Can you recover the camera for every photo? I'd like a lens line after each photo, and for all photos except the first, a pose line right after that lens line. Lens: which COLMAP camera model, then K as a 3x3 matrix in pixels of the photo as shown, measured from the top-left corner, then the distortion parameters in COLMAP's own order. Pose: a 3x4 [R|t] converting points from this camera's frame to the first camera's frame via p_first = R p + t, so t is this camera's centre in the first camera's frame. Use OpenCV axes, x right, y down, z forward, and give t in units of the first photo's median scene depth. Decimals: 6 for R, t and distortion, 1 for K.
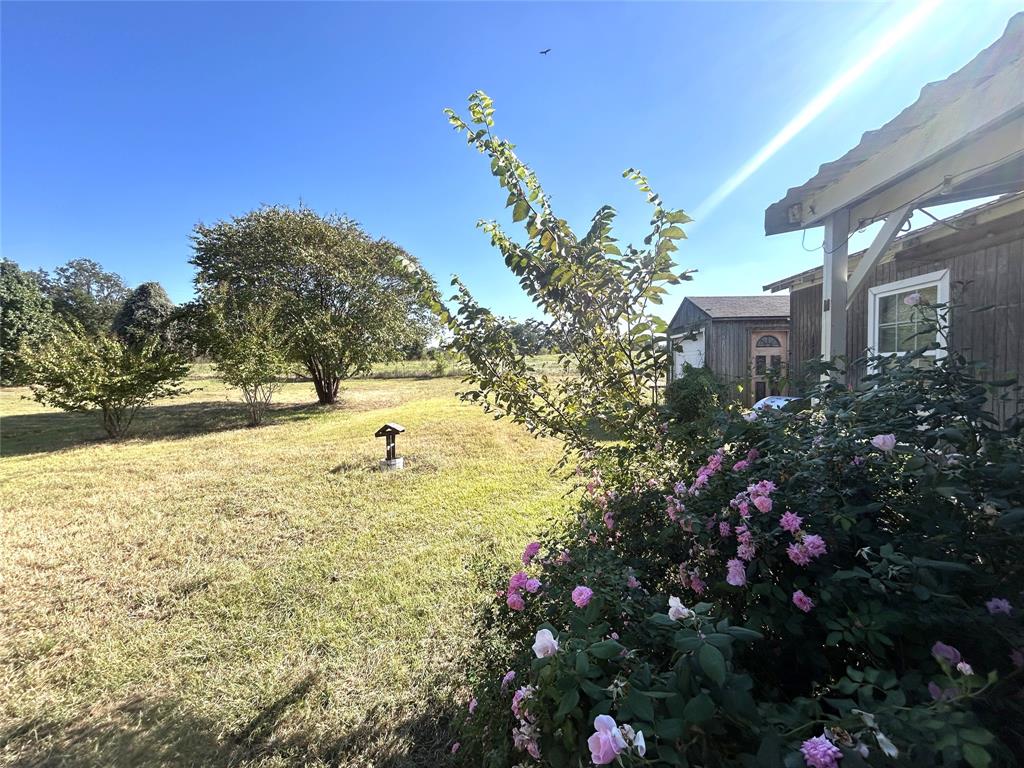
lens RADIAL K [[413.8, 0, 512.0], [0, 413.8, 384.0], [0, 0, 1]] dist [-0.000610, -0.000042]
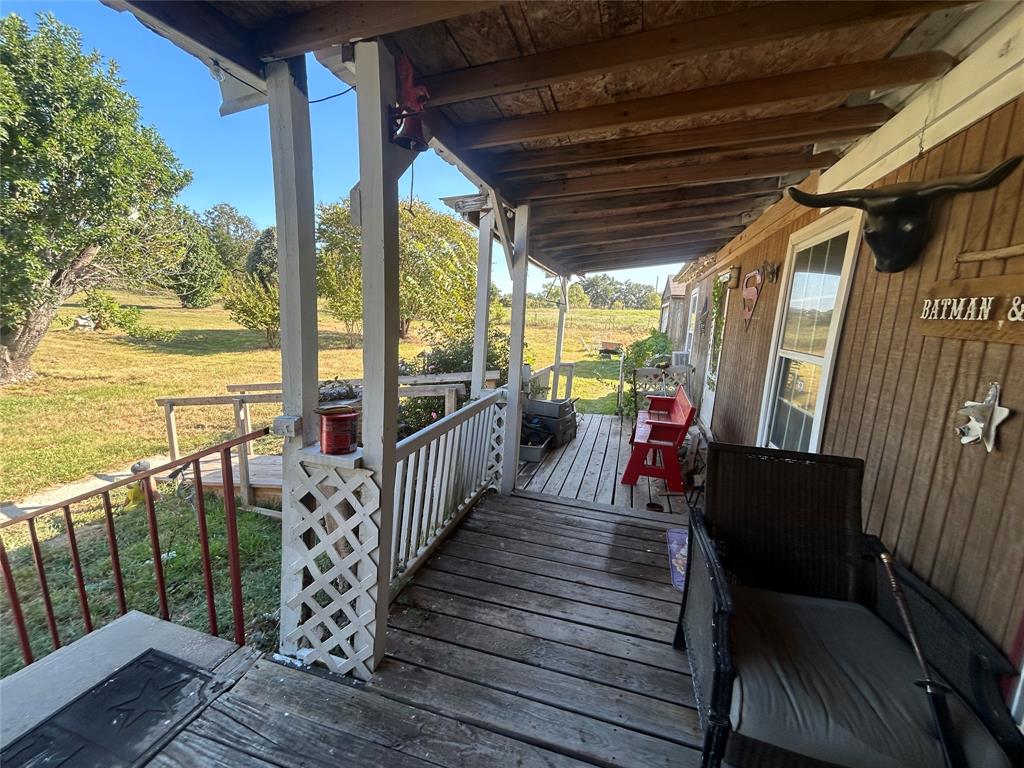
lens RADIAL K [[413.8, 0, 512.0], [0, 413.8, 384.0], [0, 0, 1]] dist [-0.000610, -0.000042]
pose [[0.979436, 0.098933, -0.175831, 0.157194], [-0.076994, 0.988845, 0.127501, -0.005322], [0.186483, -0.111341, 0.976129, -0.259111]]
